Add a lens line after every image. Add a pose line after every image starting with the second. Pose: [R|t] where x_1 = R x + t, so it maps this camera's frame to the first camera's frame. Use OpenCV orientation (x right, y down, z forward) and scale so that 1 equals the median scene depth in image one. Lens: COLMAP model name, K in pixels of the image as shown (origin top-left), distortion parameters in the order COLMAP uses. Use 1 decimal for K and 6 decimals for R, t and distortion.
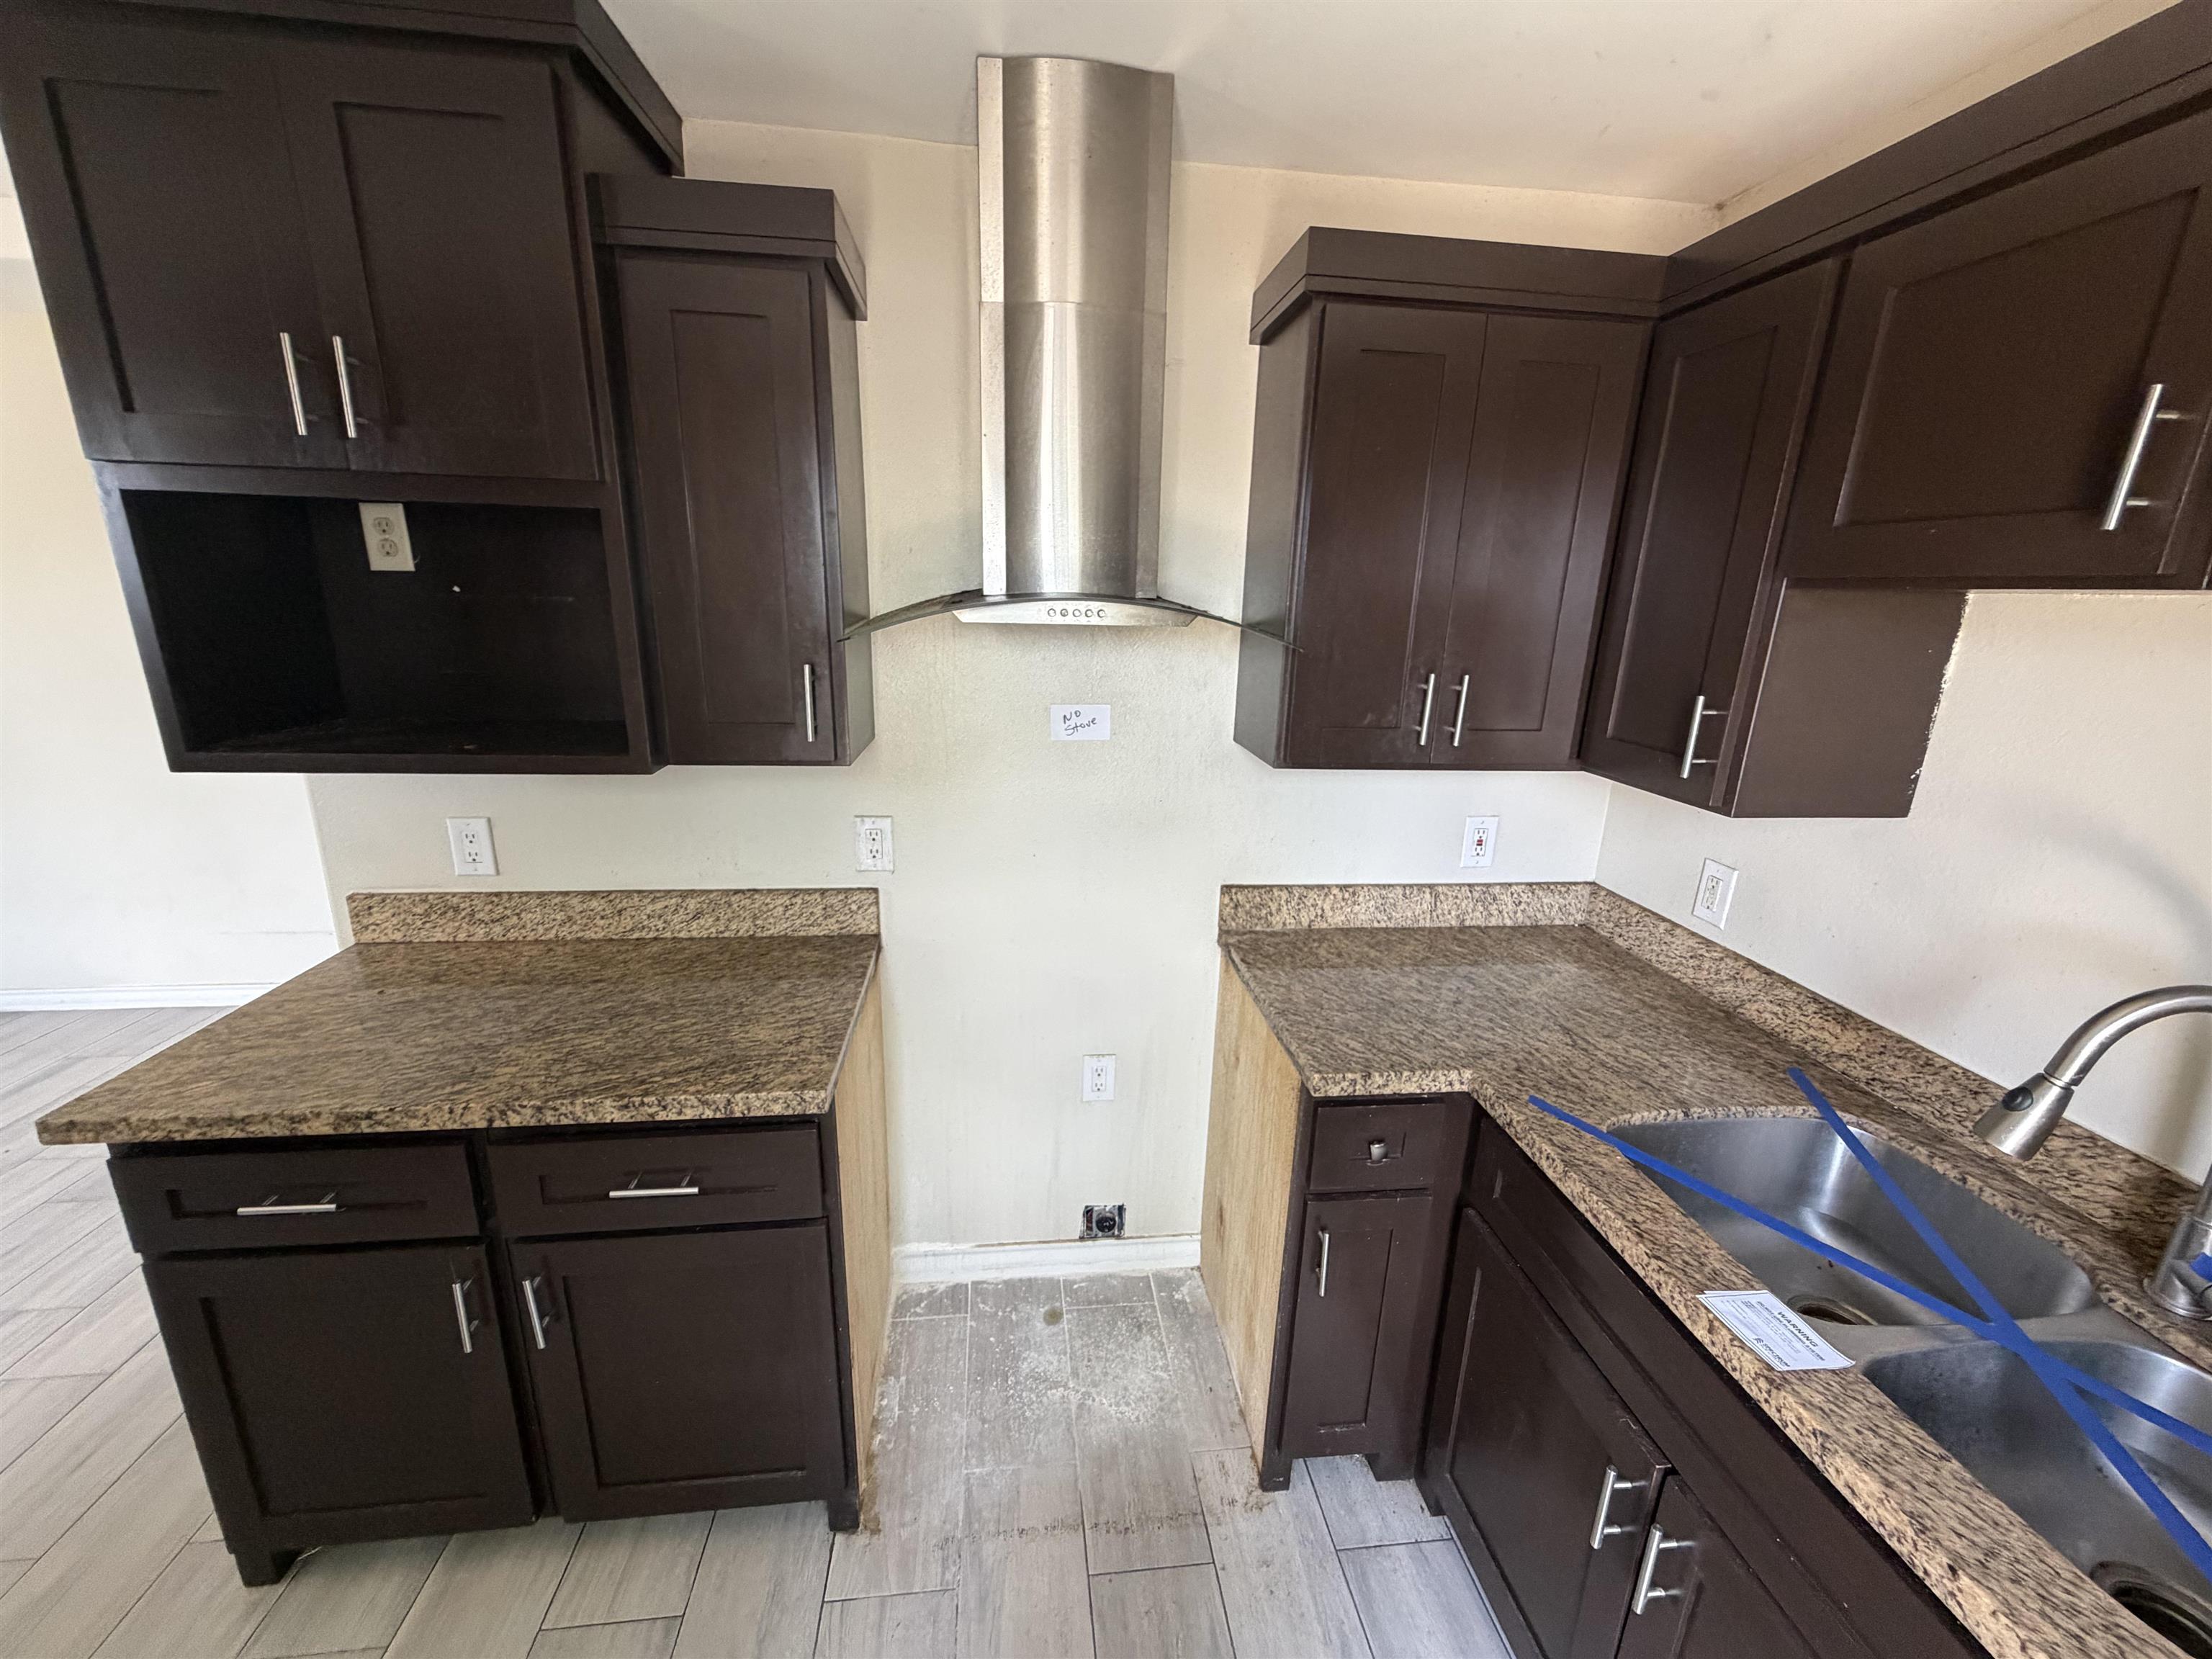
lens RADIAL K [[889.6, 0, 1106.0], [0, 889.6, 829.5], [0, 0, 1]] dist [0.000843, 0.000385]
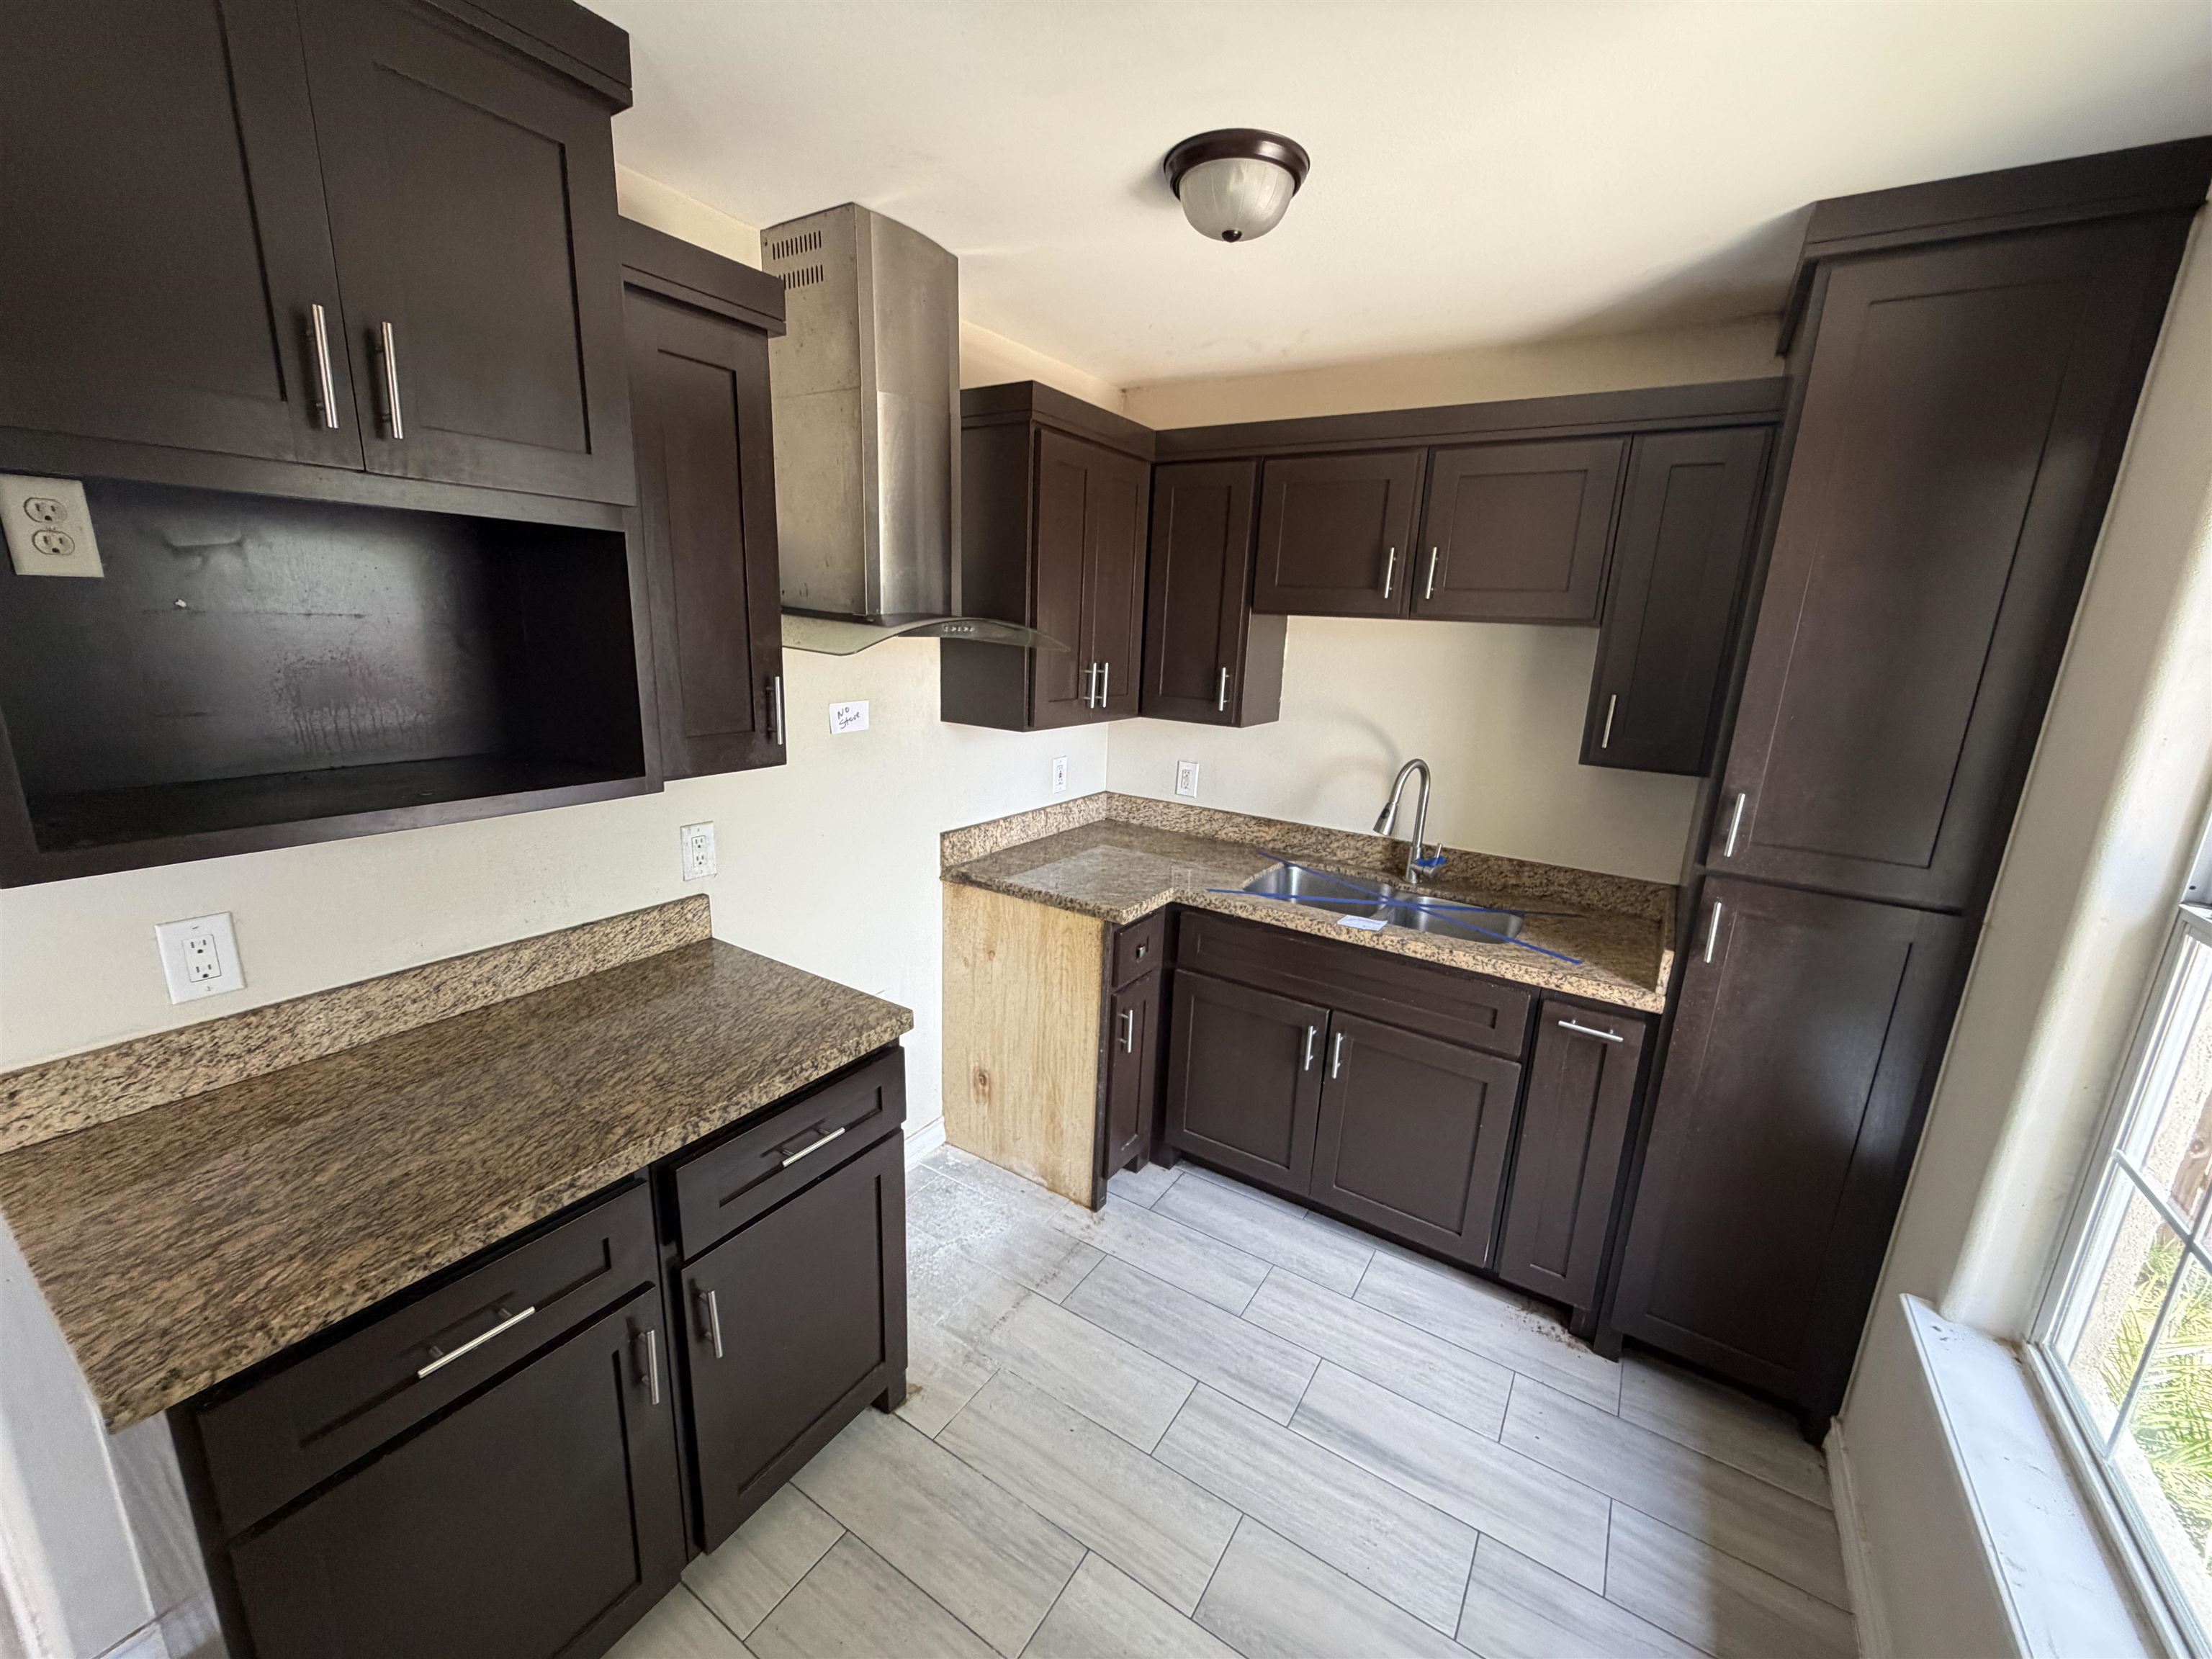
lens RADIAL K [[889.6, 0, 1106.0], [0, 889.6, 829.5], [0, 0, 1]] dist [0.000843, 0.000385]
pose [[0.628263, -0.182218, 0.756361, -0.775682], [0.180221, 0.979828, 0.086356, -0.012780], [-0.756839, 0.082058, 0.648430, -0.032935]]
